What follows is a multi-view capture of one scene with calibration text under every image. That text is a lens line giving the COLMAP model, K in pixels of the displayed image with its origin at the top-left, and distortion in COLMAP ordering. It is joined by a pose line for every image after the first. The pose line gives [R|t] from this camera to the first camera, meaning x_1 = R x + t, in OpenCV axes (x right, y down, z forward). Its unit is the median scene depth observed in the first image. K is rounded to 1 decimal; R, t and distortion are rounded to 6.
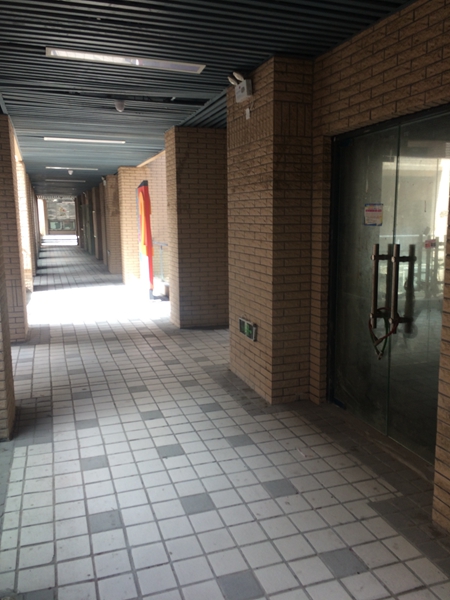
lens RADIAL K [[515.4, 0, 227.2], [0, 515.4, 298.0], [0, 0, 1]] dist [0.095547, -0.123979]
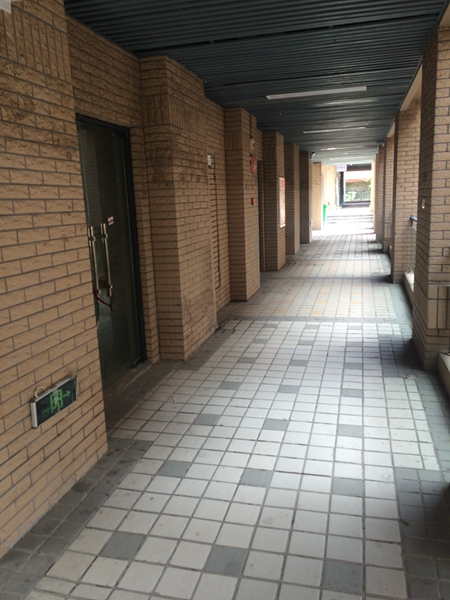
lens RADIAL K [[515.4, 0, 227.2], [0, 515.4, 298.0], [0, 0, 1]] dist [0.095547, -0.123979]
pose [[-0.835851, -0.066175, 0.544953, -0.563567], [0.127896, 0.941915, 0.310546, -0.265401], [-0.533850, 0.329267, -0.778837, 1.747967]]
